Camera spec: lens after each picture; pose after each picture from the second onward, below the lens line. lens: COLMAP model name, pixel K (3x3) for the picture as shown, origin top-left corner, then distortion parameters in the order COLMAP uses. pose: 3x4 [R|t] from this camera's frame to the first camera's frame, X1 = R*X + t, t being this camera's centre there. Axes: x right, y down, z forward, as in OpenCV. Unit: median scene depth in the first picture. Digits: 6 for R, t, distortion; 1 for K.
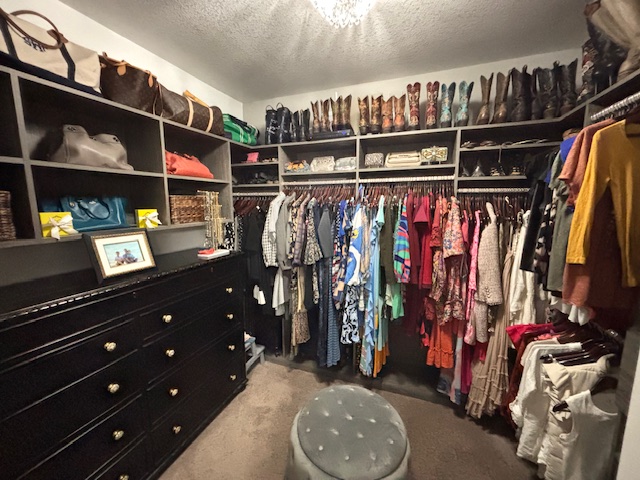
lens RADIAL K [[258.1, 0, 321.3], [0, 258.1, 241.4], [0, 0, 1]] dist [-0.003222, 0.000468]
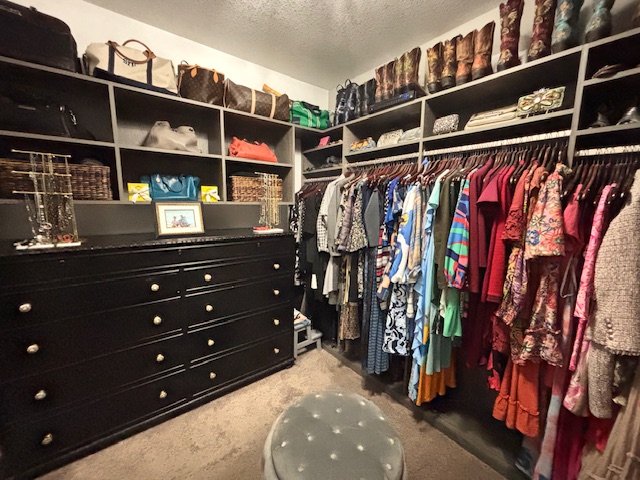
lens RADIAL K [[258.1, 0, 319.1], [0, 258.1, 240.3], [0, 0, 1]] dist [-0.003222, 0.000468]
pose [[0.862486, 0.088383, -0.498304, 0.324603], [-0.090330, 0.995706, 0.020260, 0.046208], [0.497955, 0.027537, 0.866766, 0.183285]]
